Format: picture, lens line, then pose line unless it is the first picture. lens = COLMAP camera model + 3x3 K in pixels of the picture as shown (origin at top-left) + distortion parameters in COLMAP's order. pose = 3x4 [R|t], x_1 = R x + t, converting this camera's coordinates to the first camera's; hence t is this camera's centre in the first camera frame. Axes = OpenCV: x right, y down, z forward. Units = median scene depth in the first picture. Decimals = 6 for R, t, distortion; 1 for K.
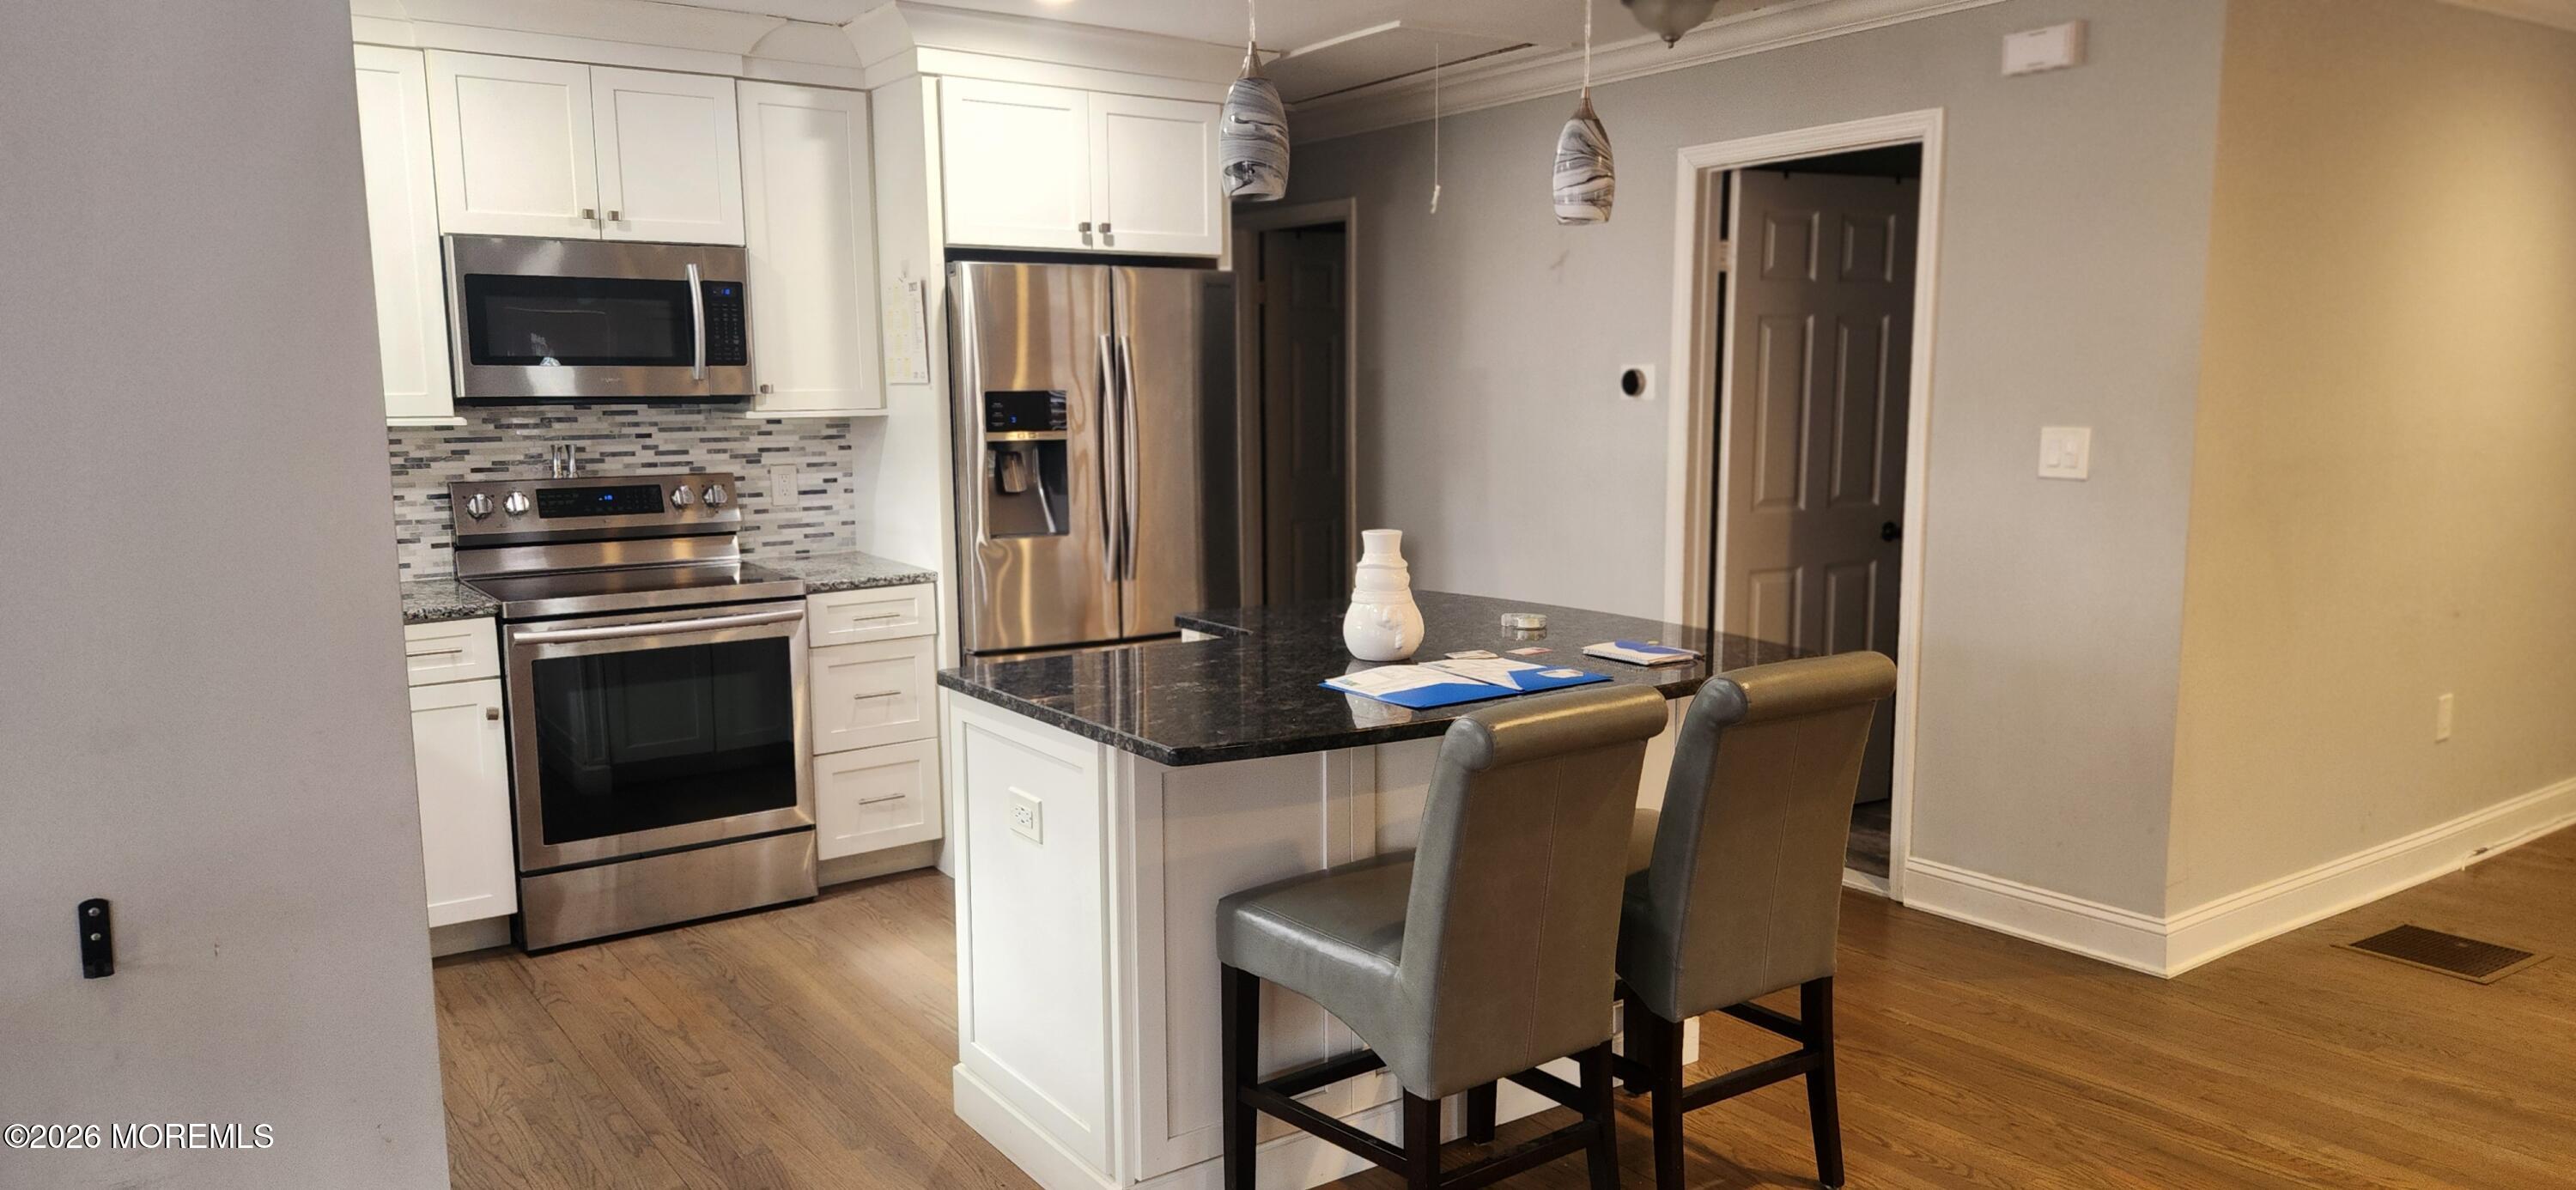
lens RADIAL K [[1708.7, 0, 1288.0], [0, 1708.7, 595.0], [0, 0, 1]] dist [0.049476, -0.001556]
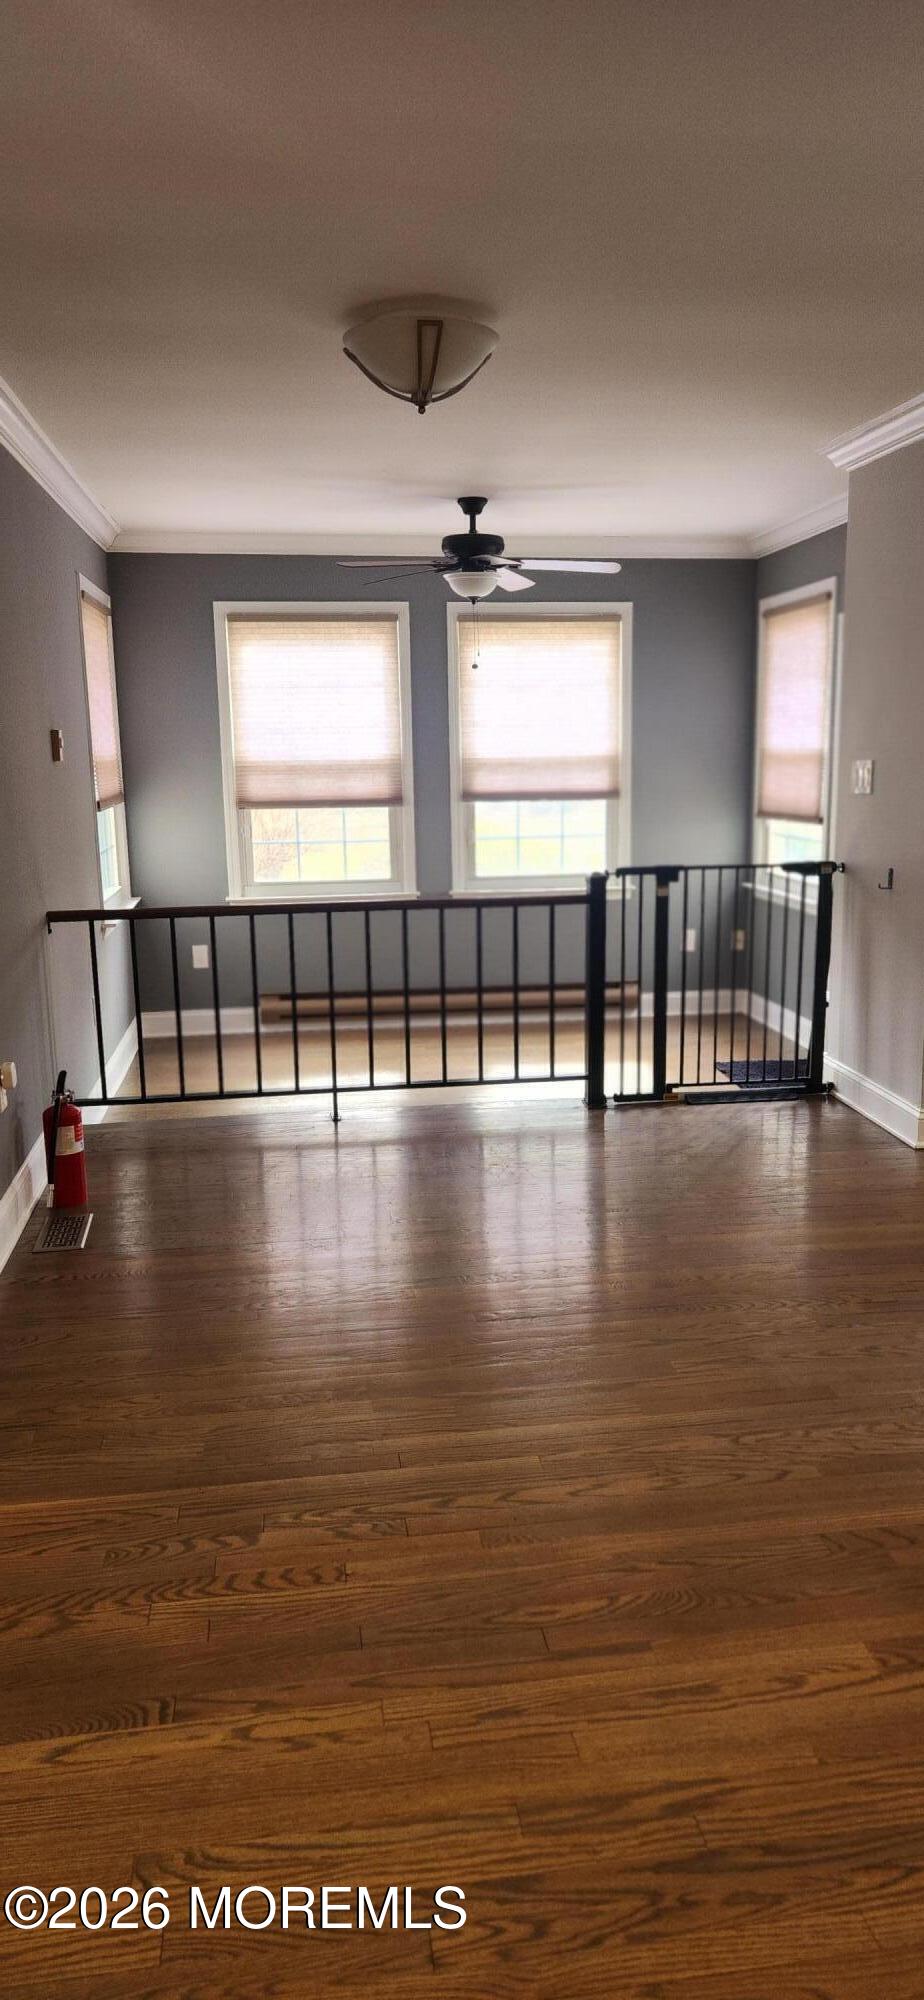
lens RADIAL K [[1326.7, 0, 472.9], [0, 1326.7, 1002.8], [0, 0, 1]] dist [0.049476, -0.001556]
pose [[-0.450491, 0.191232, -0.872060, 0.775603], [-0.090192, 0.962045, 0.257557, -0.068390], [0.888213, 0.194680, -0.416145, 0.525697]]
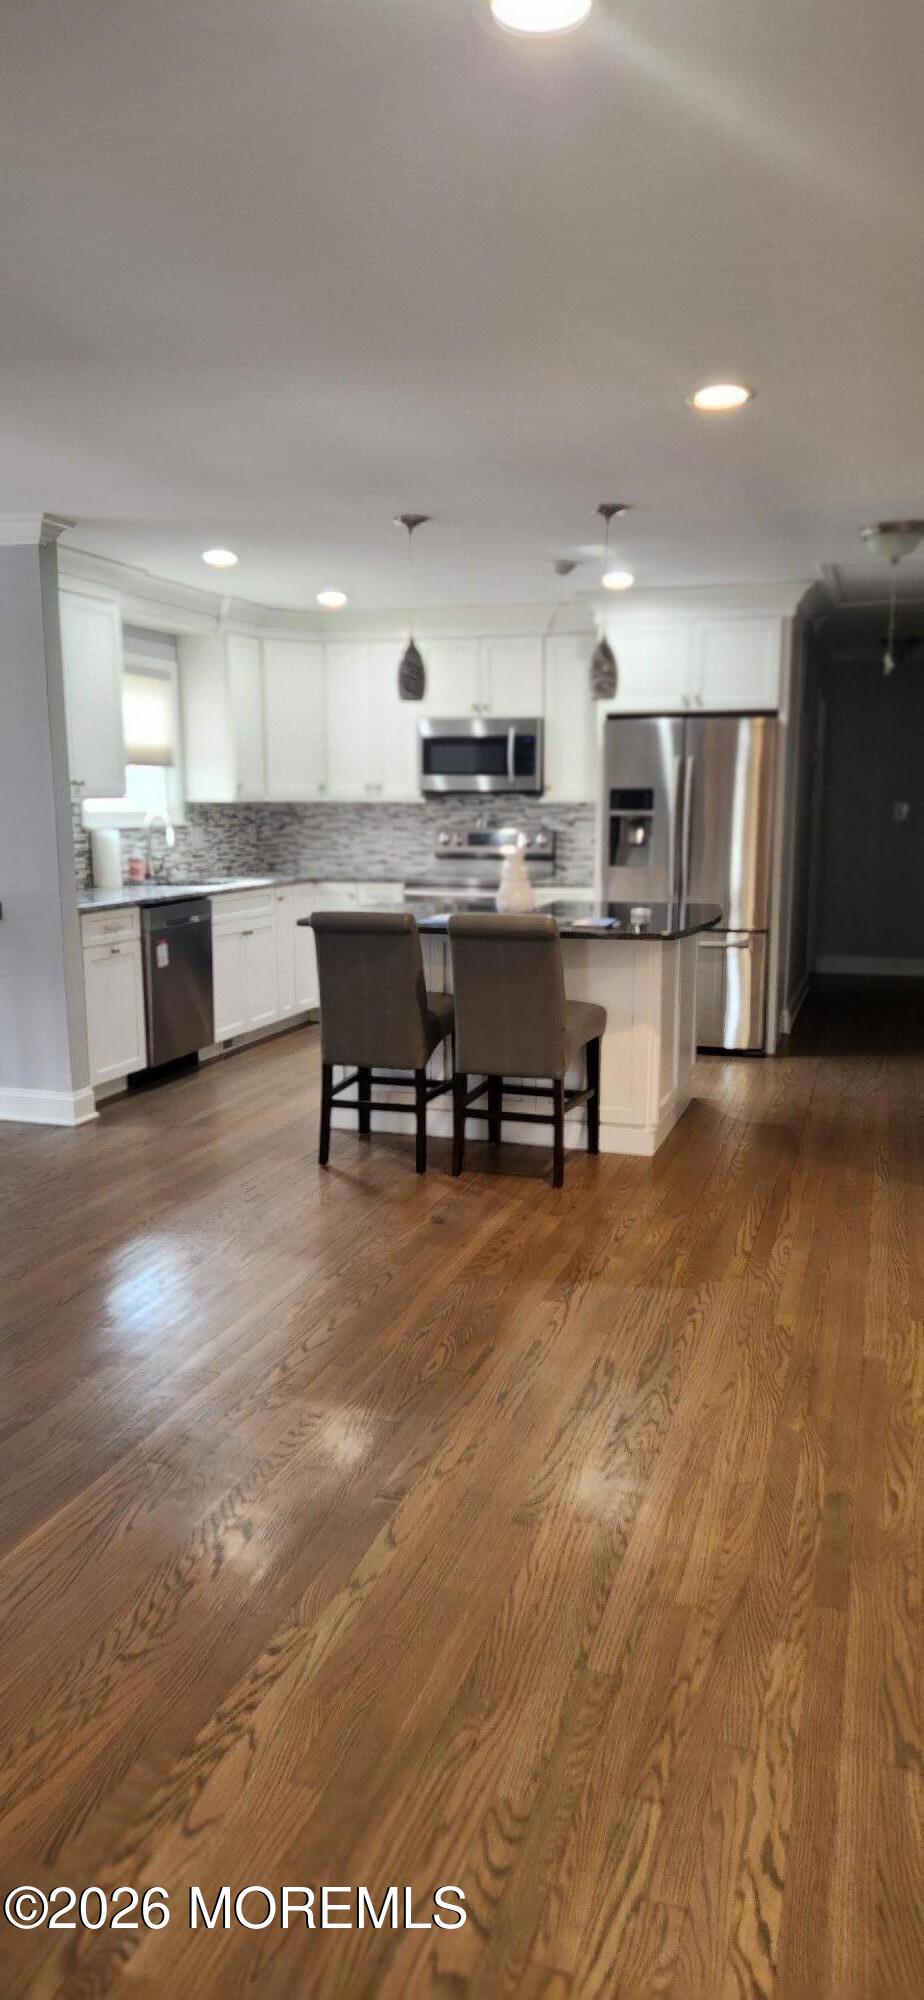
lens RADIAL K [[1301.7, 0, 480.2], [0, 1301.7, 1002.8], [0, 0, 1]] dist [0.053186, -0.001921]
pose [[0.605563, 0.137674, -0.783798, 0.920561], [-0.107827, 0.990034, 0.090592, 0.001370], [0.788458, 0.029655, 0.614373, -0.006052]]
